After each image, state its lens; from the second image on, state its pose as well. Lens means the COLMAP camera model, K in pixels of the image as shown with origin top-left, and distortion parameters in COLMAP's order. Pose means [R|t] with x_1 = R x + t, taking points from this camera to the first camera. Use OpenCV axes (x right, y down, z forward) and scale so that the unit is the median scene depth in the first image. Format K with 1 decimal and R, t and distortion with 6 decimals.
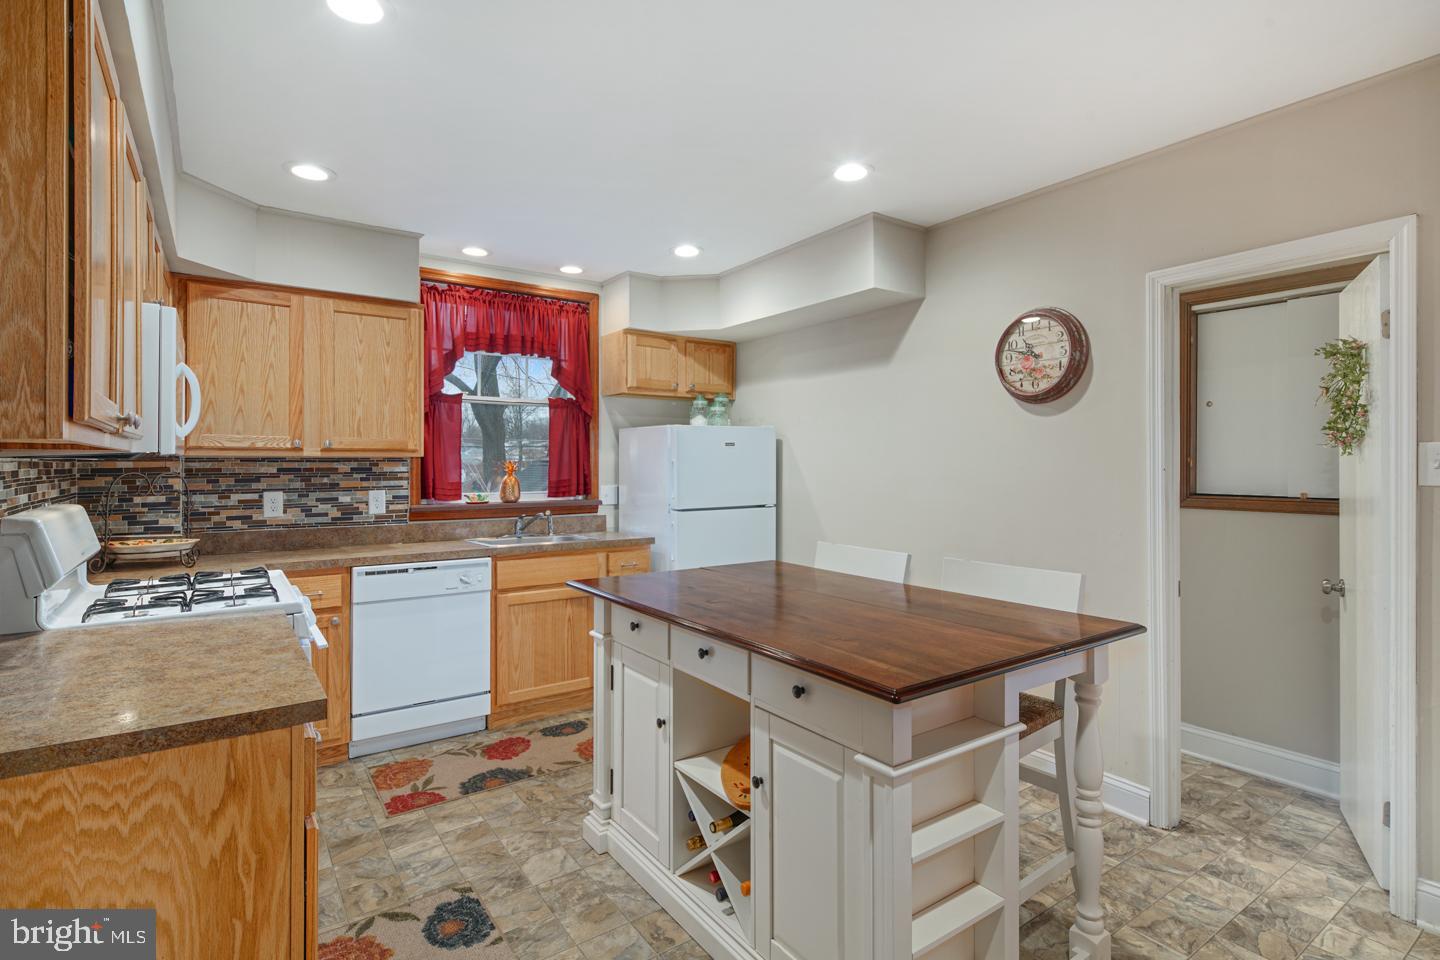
lens RADIAL K [[702.0, 0, 720.0], [0, 702.0, 476.4], [0, 0, 1]] dist [0.012393, -0.004092]
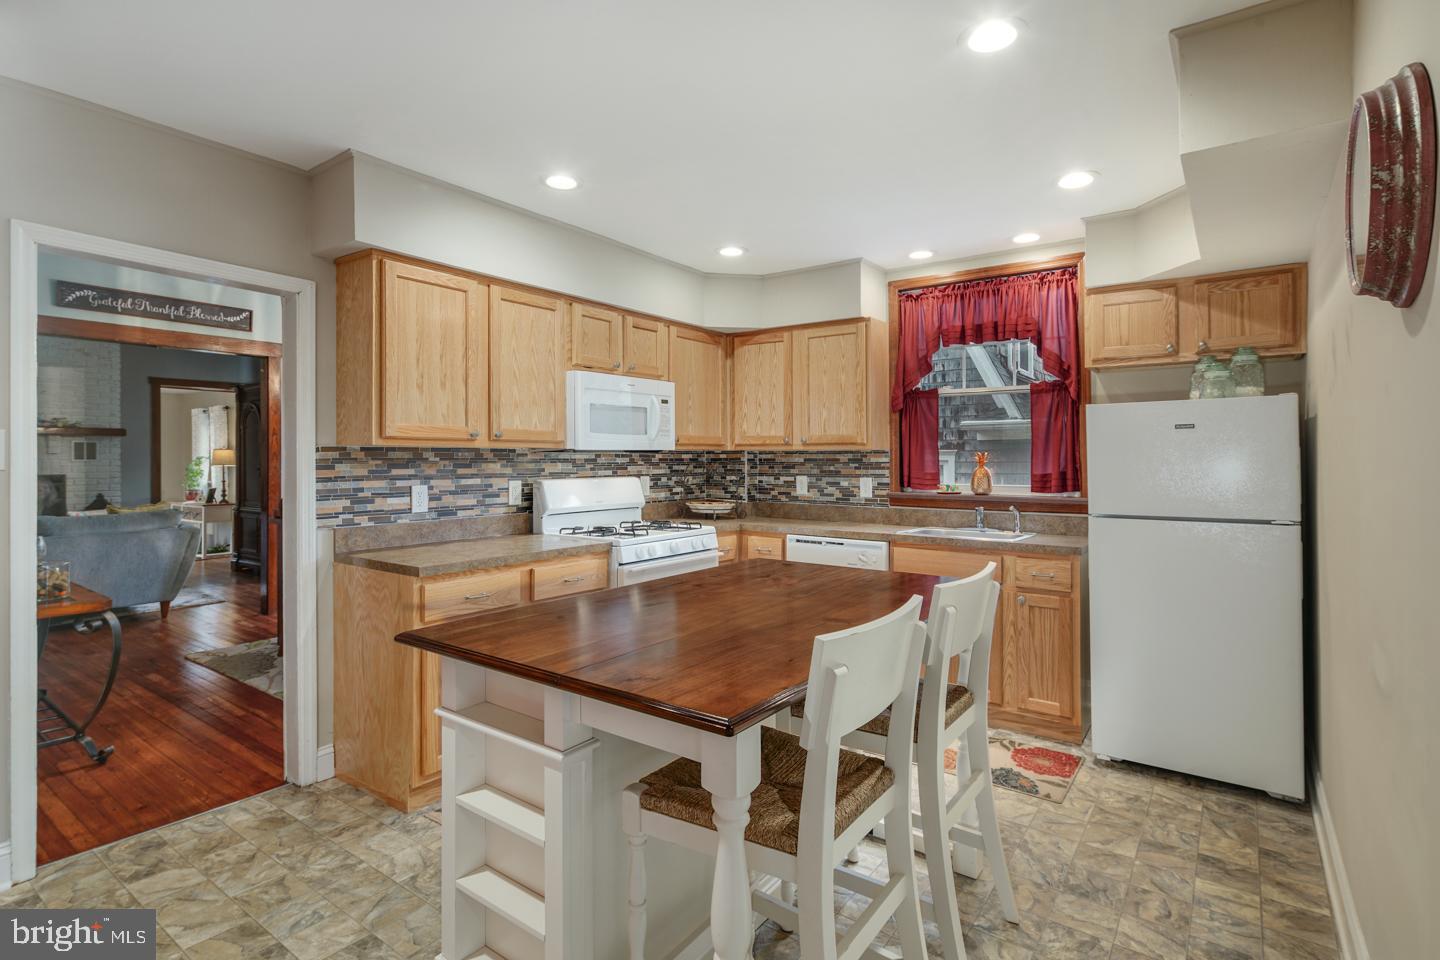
lens RADIAL K [[702.0, 0, 743.3], [0, 702.0, 471.9], [0, 0, 1]] dist [0.012393, -0.004092]
pose [[0.337491, 0.020549, -0.941104, 0.640098], [-0.017645, 0.999724, 0.015501, -0.005203], [0.941163, 0.011374, 0.337761, 0.448654]]
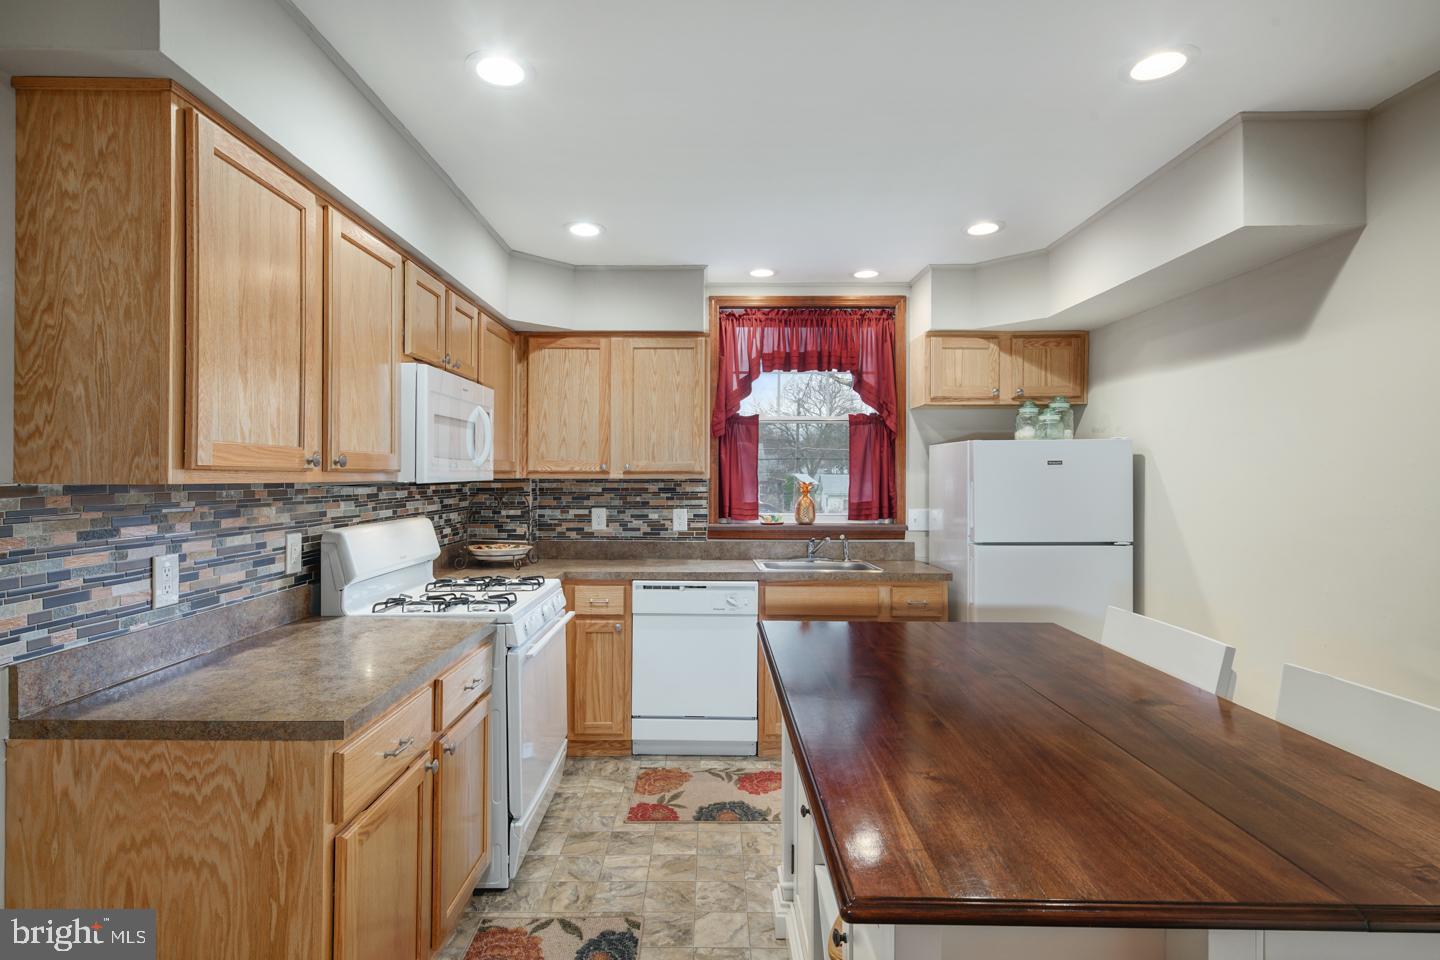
lens RADIAL K [[702.0, 0, 703.9], [0, 702.0, 481.2], [0, 0, 1]] dist [0.012393, -0.004092]
pose [[0.810288, 0.007353, -0.585985, 0.194499], [-0.012635, 0.999908, -0.004924, -0.020086], [0.585895, 0.011394, 0.810307, 0.167279]]
